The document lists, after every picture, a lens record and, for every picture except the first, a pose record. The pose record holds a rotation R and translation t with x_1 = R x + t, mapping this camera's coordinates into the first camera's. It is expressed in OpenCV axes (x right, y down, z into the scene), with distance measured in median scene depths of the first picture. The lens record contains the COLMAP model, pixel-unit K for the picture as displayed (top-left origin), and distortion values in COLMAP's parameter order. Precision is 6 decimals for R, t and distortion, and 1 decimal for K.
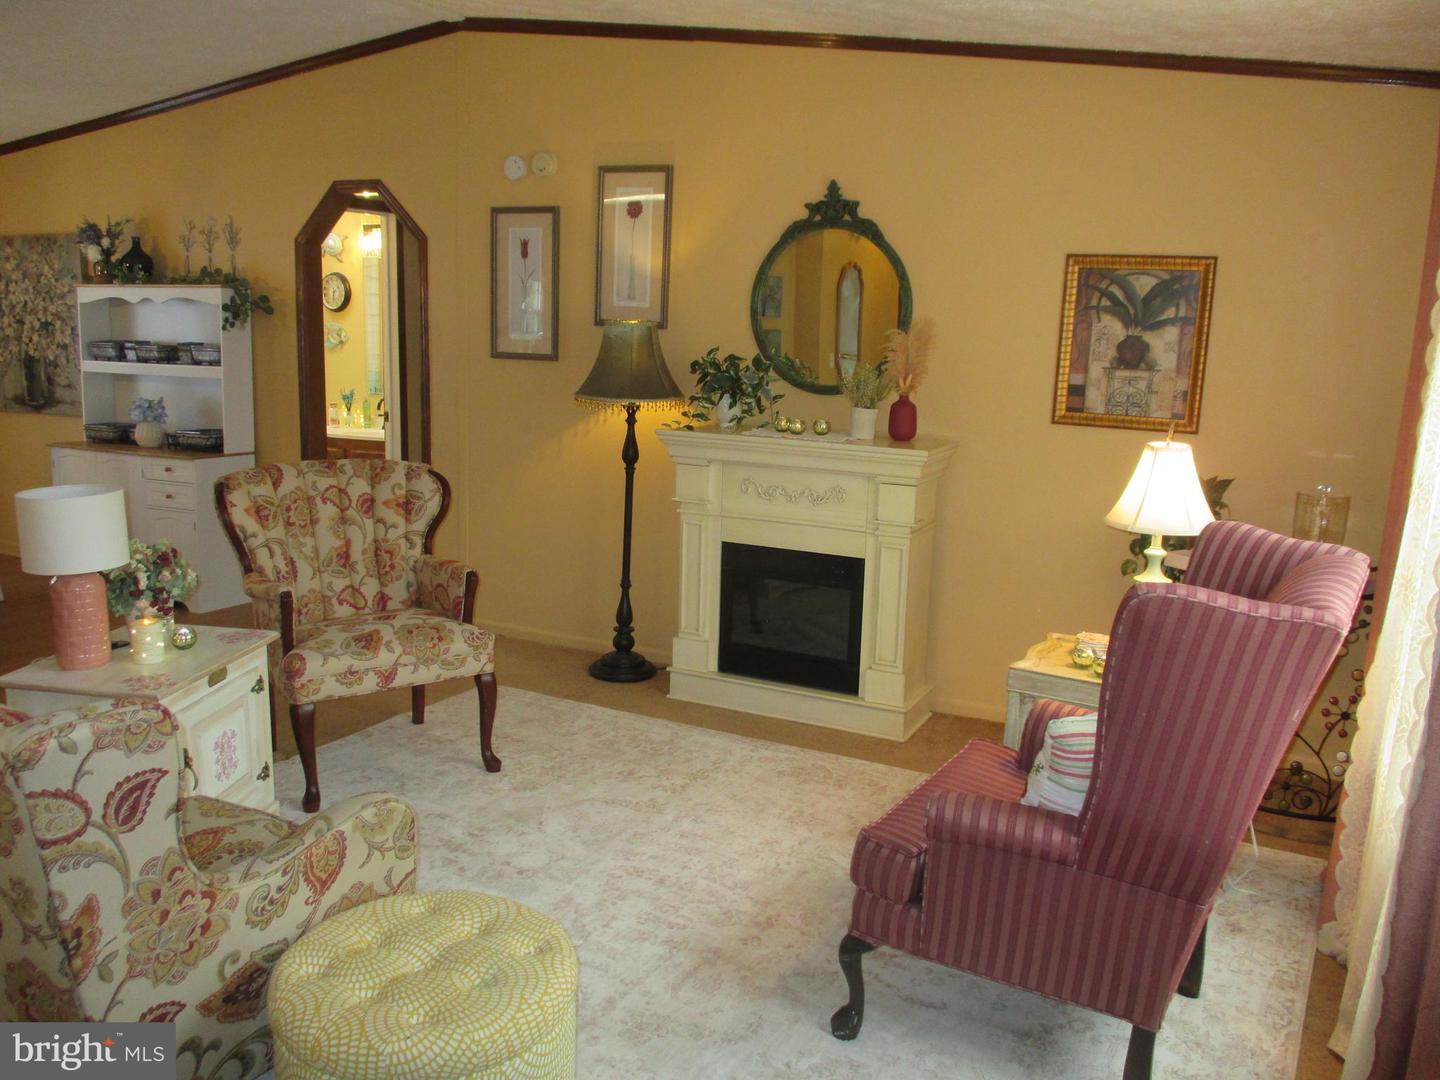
lens RADIAL K [[1176.1, 0, 715.6], [0, 1176.1, 537.7], [0, 0, 1]] dist [-0.038981, 0.002682]
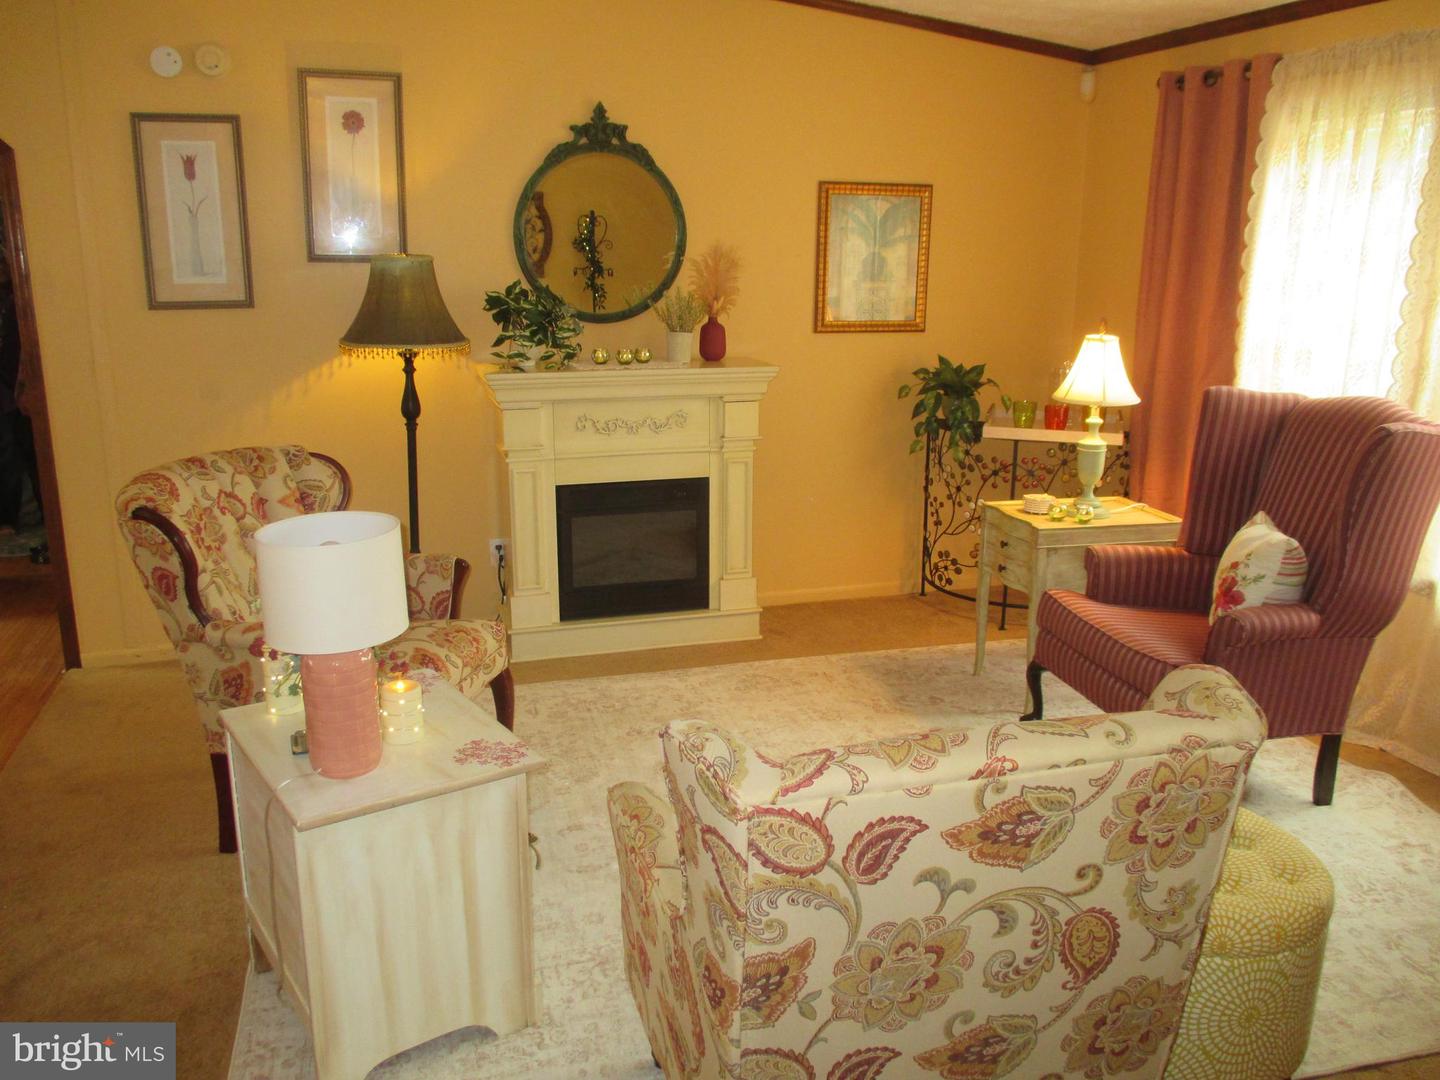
lens RADIAL K [[1176.1, 0, 715.6], [0, 1176.1, 537.7], [0, 0, 1]] dist [-0.038981, 0.002682]
pose [[0.727610, -0.191010, 0.658862, -0.542954], [0.145268, 0.981573, 0.124141, -0.055575], [-0.670434, 0.005385, 0.741950, 0.212967]]
